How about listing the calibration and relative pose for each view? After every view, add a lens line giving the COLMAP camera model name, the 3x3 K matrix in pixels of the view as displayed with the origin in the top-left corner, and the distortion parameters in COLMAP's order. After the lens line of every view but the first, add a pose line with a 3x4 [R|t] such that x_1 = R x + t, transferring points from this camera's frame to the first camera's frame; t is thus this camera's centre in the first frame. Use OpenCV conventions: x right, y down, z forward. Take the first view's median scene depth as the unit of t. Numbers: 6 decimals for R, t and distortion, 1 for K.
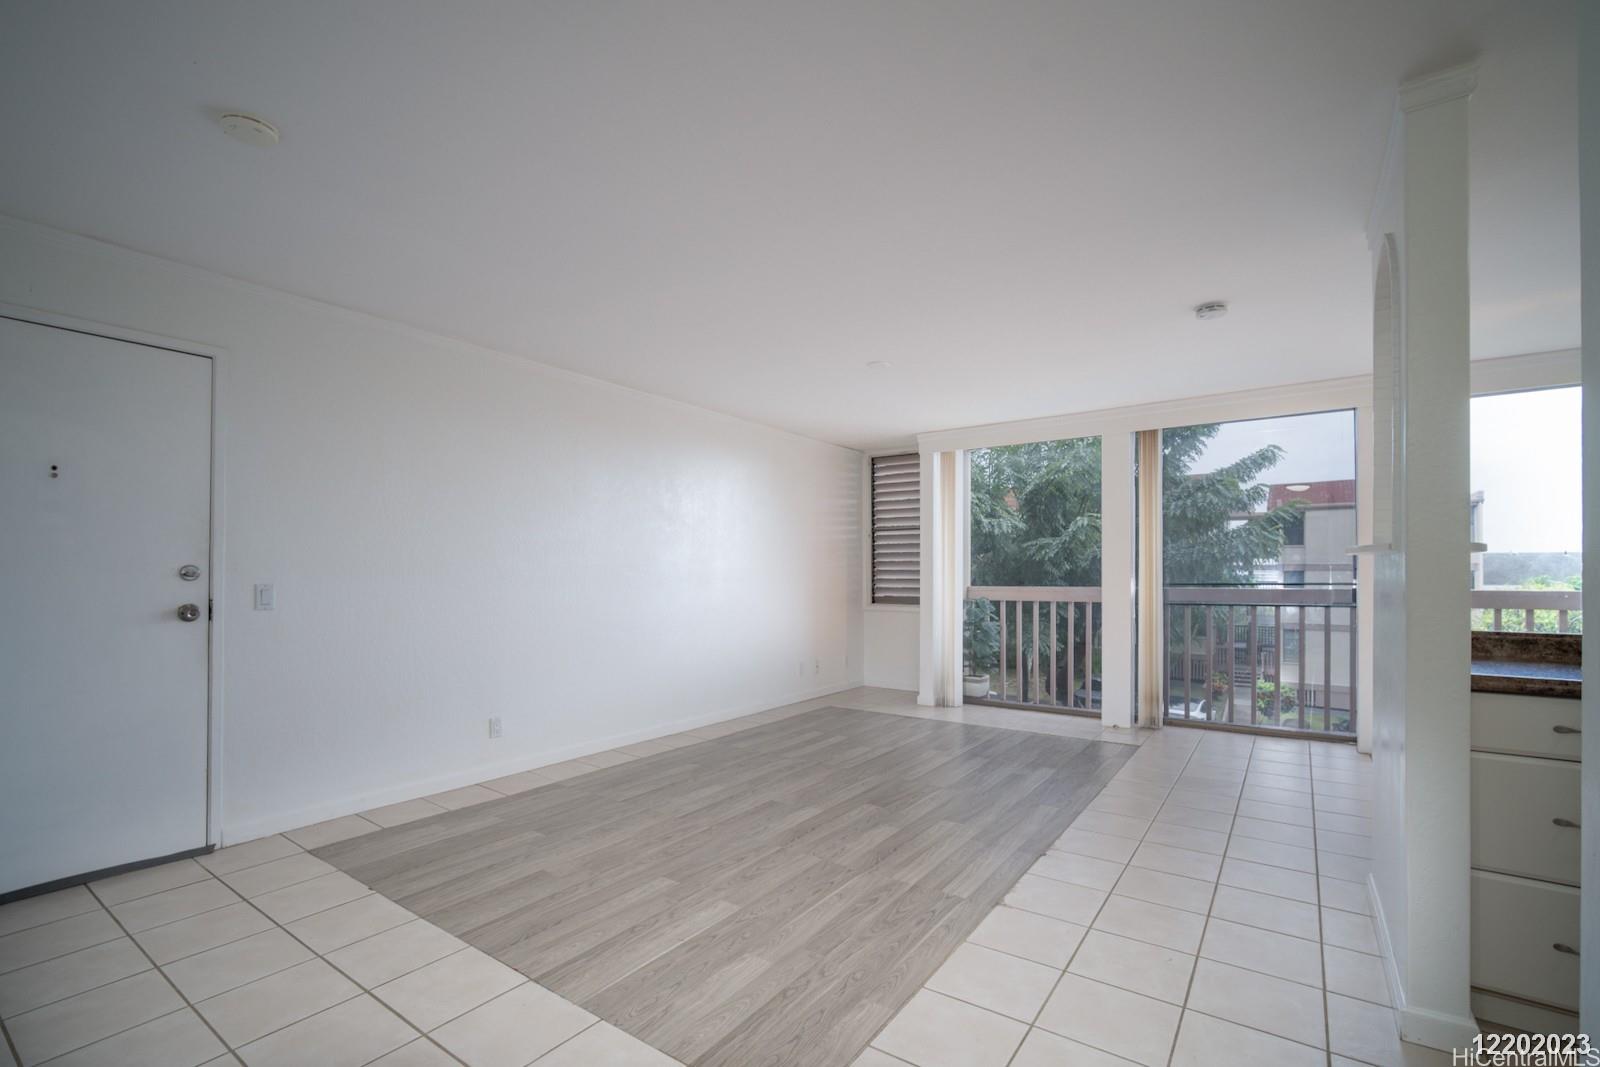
lens RADIAL K [[718.9, 0, 768.9], [0, 718.9, 563.8], [0, 0, 1]] dist [-0.017712, 0.000076]
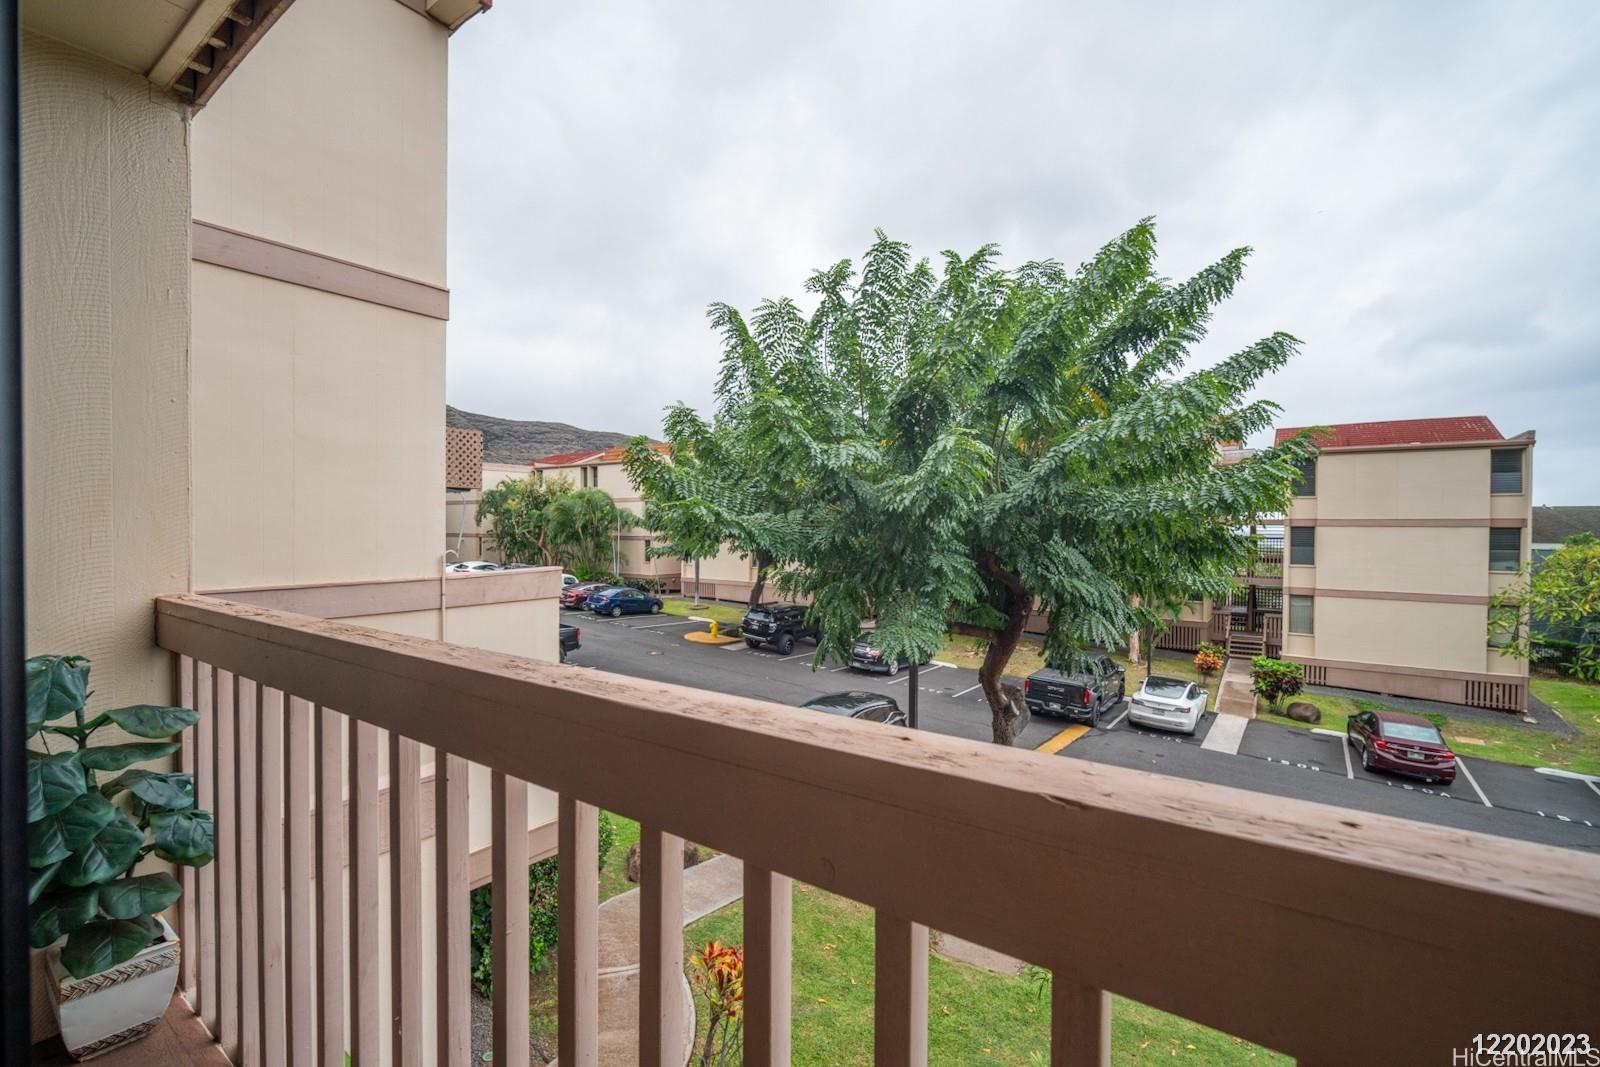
lens RADIAL K [[703.1, 0, 801.3], [0, 703.1, 525.6], [0, 0, 1]] dist [-0.007181, 0.000558]
pose [[0.999809, 0.004739, 0.018969, 0.208863], [-0.005026, 0.999873, 0.015131, -0.000700], [-0.018895, -0.015224, 0.999706, 0.296621]]
